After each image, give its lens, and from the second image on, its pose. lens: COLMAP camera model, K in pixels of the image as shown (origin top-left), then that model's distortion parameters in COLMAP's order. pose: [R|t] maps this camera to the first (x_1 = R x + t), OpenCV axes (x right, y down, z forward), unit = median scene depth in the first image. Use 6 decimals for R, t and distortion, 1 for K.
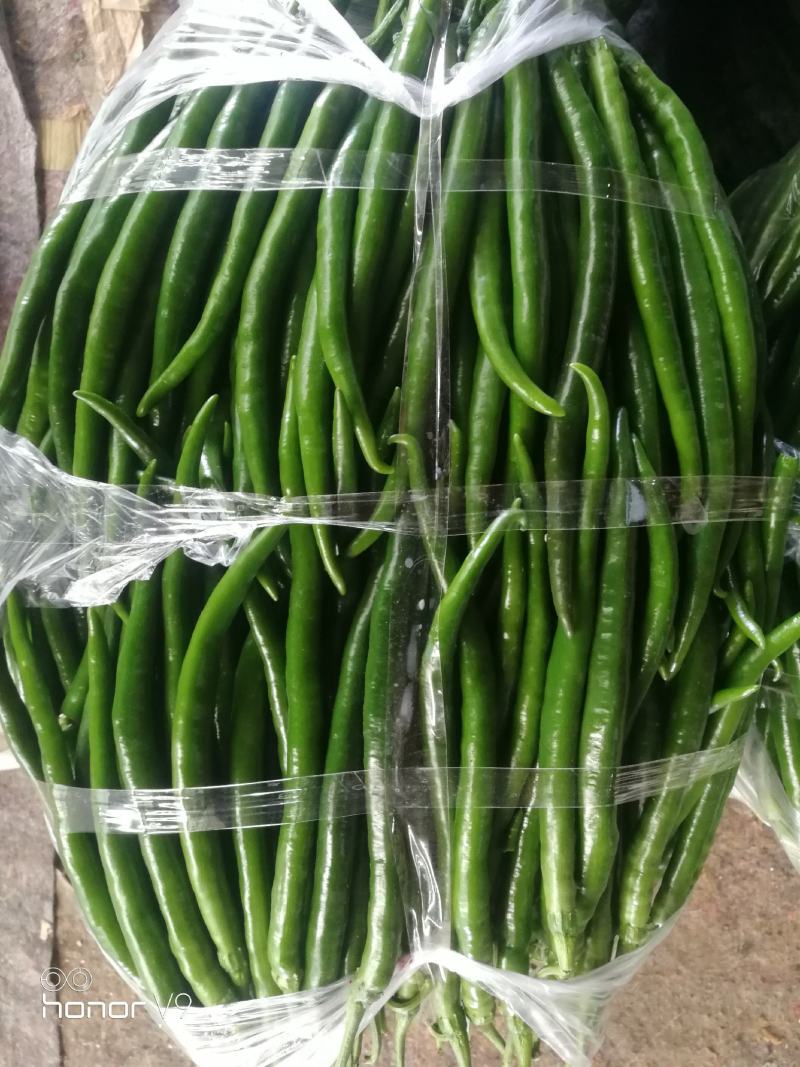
lens RADIAL K [[833.2, 0, 403.1], [0, 833.2, 532.2], [0, 0, 1]] dist [-0.013367, 0.009568]
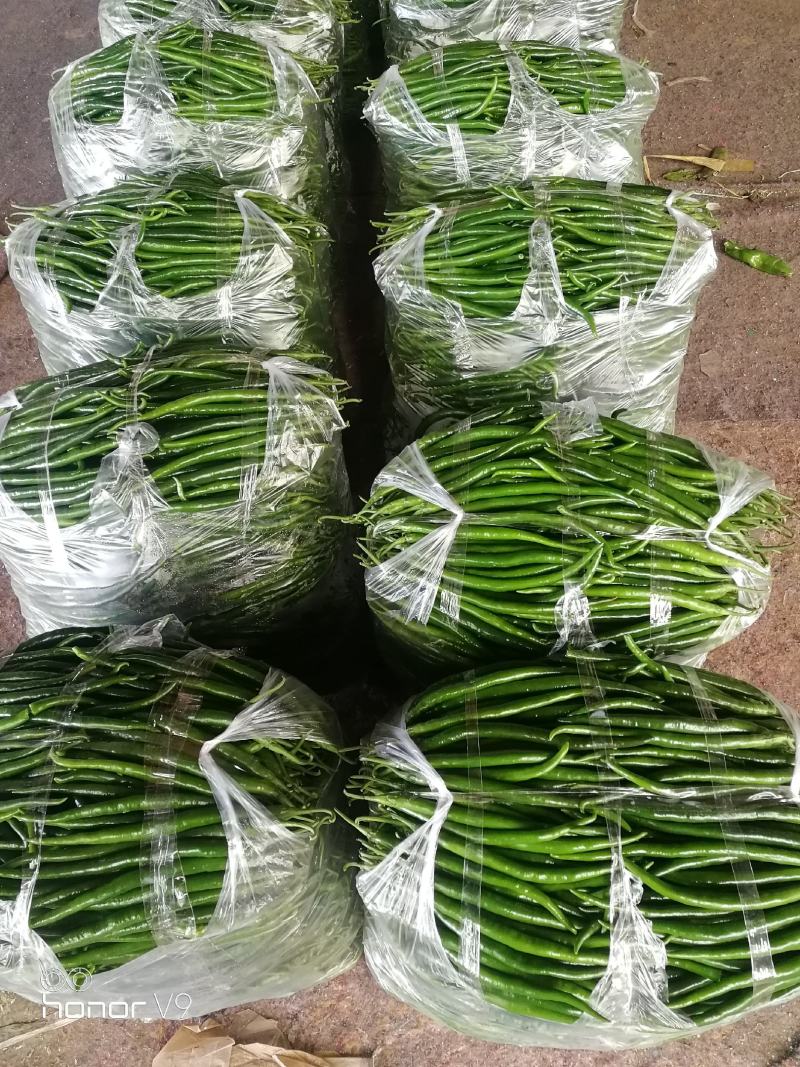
lens RADIAL K [[833.2, 0, 403.4], [0, 833.2, 532.8], [0, 0, 1]] dist [-0.013367, 0.009568]
pose [[-0.002480, -0.899643, 0.436619, -0.342502], [0.997803, -0.031132, -0.058478, -0.469089], [0.066202, 0.435515, 0.897744, -1.610868]]
